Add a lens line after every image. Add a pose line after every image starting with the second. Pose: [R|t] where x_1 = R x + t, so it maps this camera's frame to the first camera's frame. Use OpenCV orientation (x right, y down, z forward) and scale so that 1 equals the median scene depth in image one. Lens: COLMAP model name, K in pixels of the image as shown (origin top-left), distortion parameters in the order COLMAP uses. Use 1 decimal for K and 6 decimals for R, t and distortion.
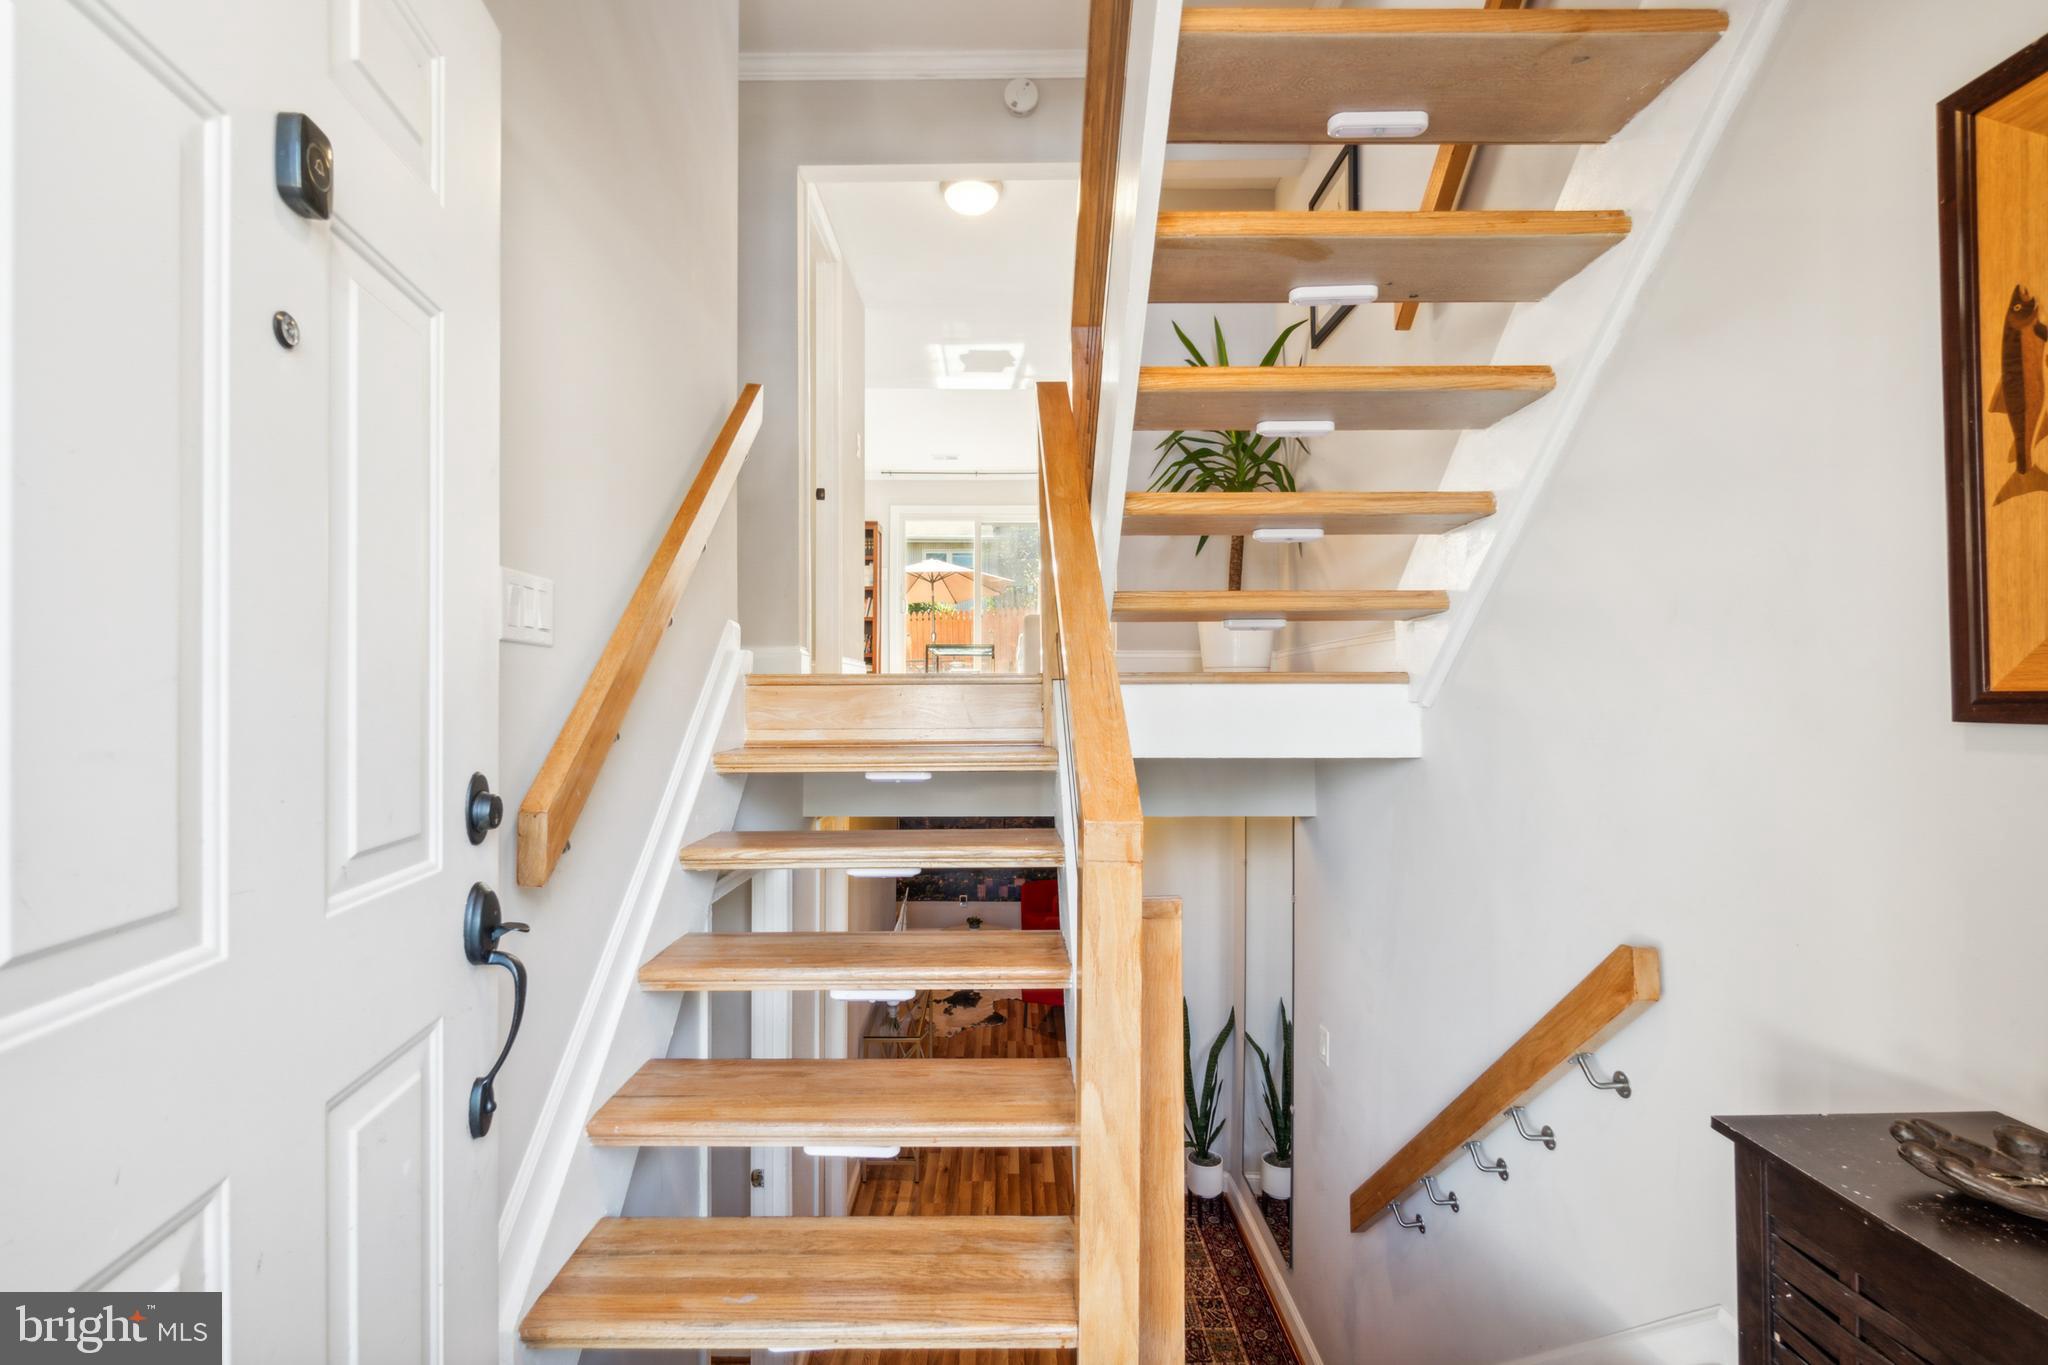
lens RADIAL K [[932.3, 0, 1018.5], [0, 932.3, 683.4], [0, 0, 1]] dist [0.006153, -0.000964]
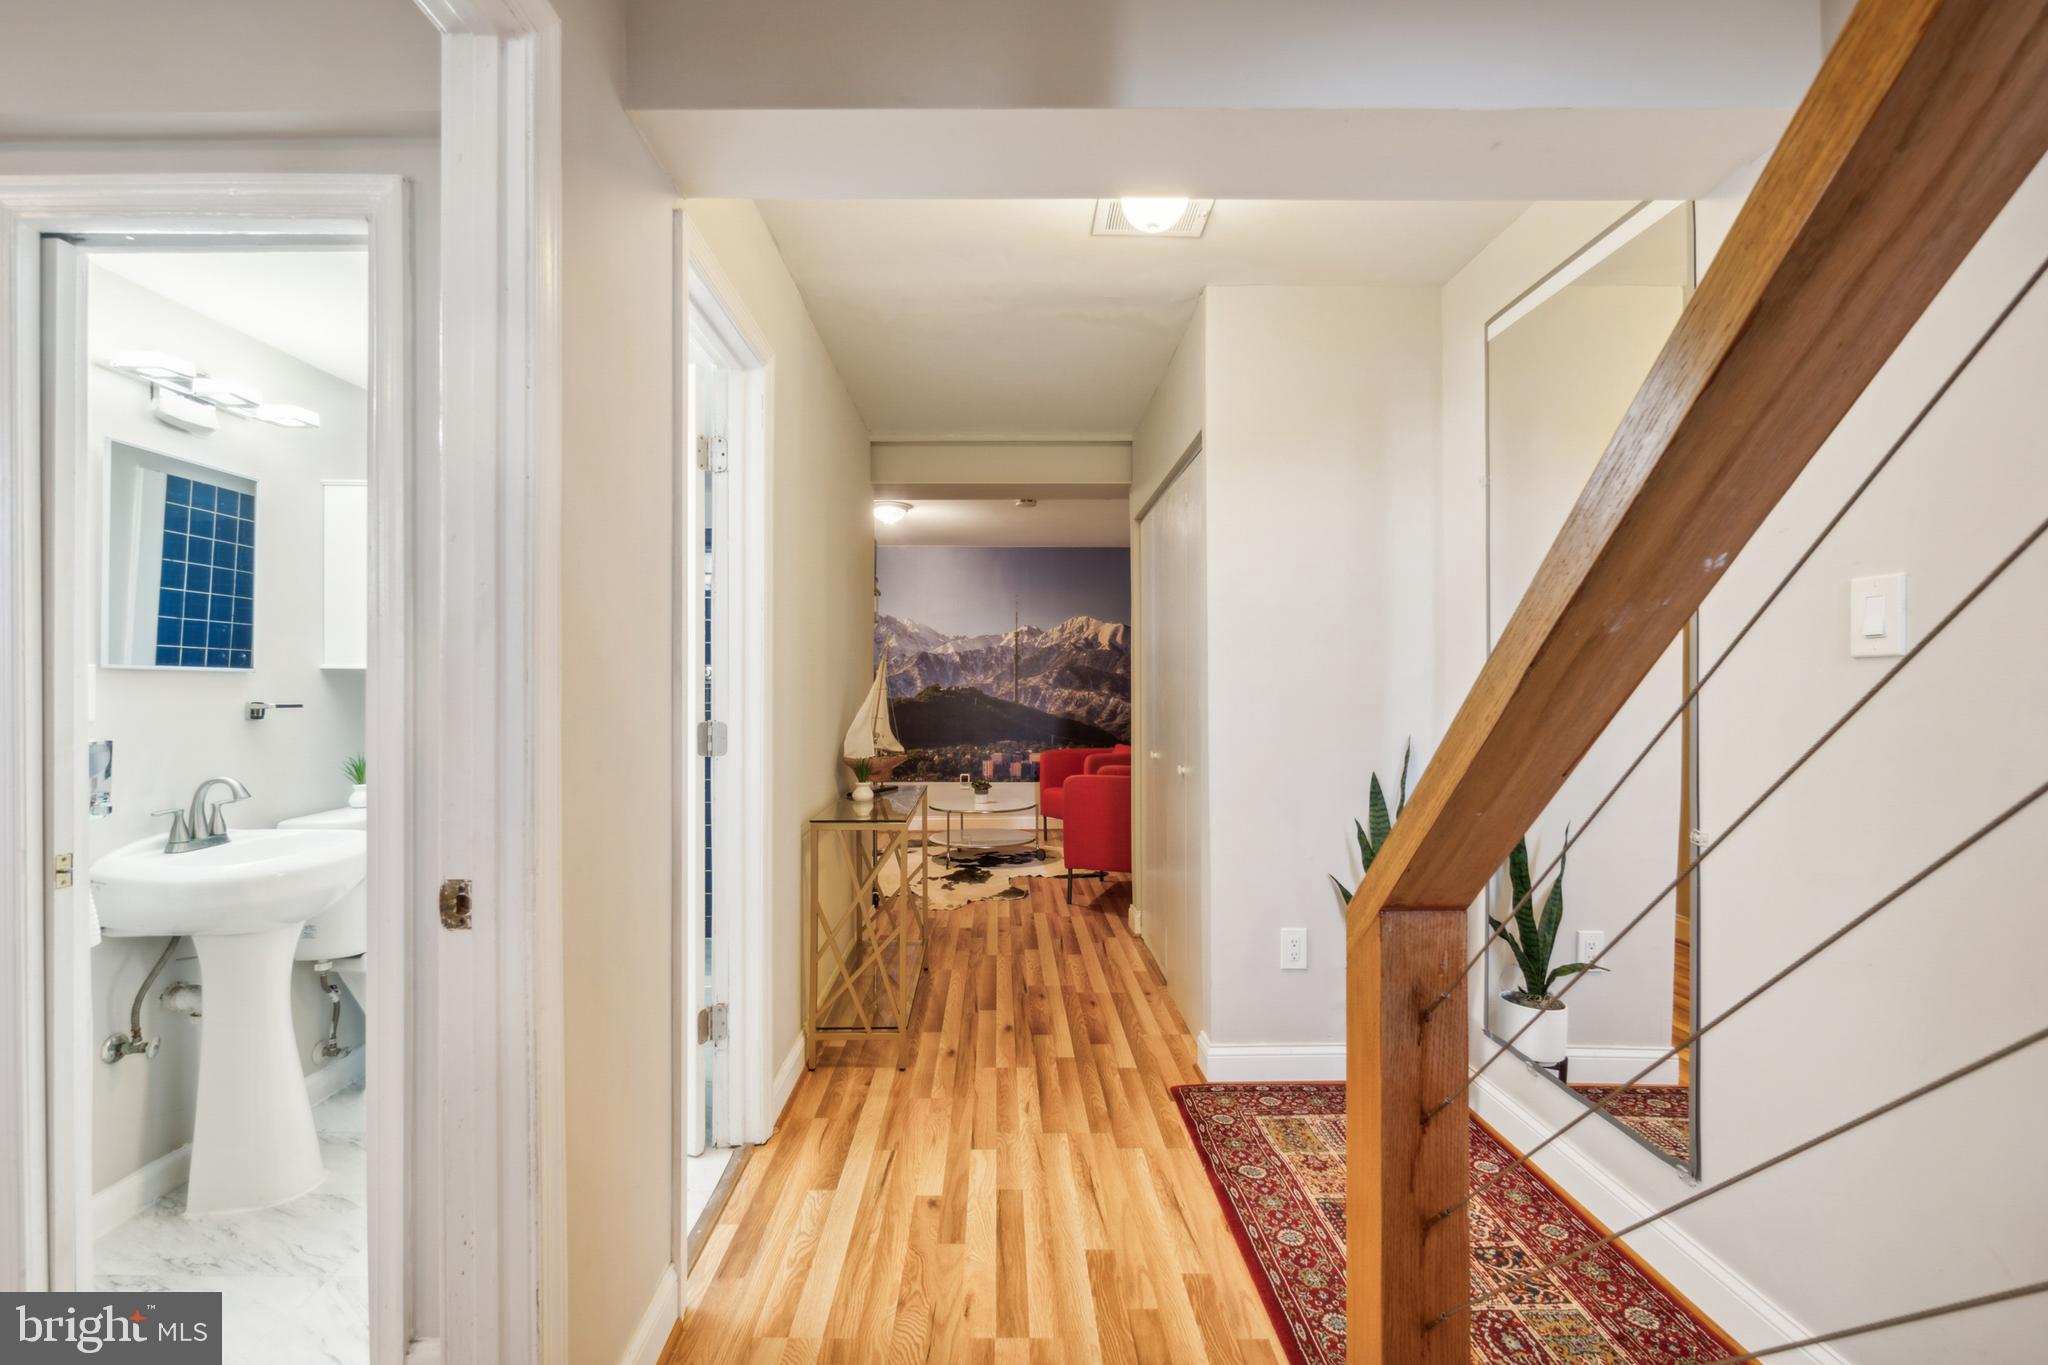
lens RADIAL K [[932.3, 0, 1025.2], [0, 932.3, 687.7], [0, 0, 1]] dist [0.006153, -0.000964]
pose [[0.999858, -0.001706, 0.016776, -0.039762], [0.001609, 0.999982, 0.005784, 0.281671], [-0.016785, -0.005756, 0.999843, 0.401402]]
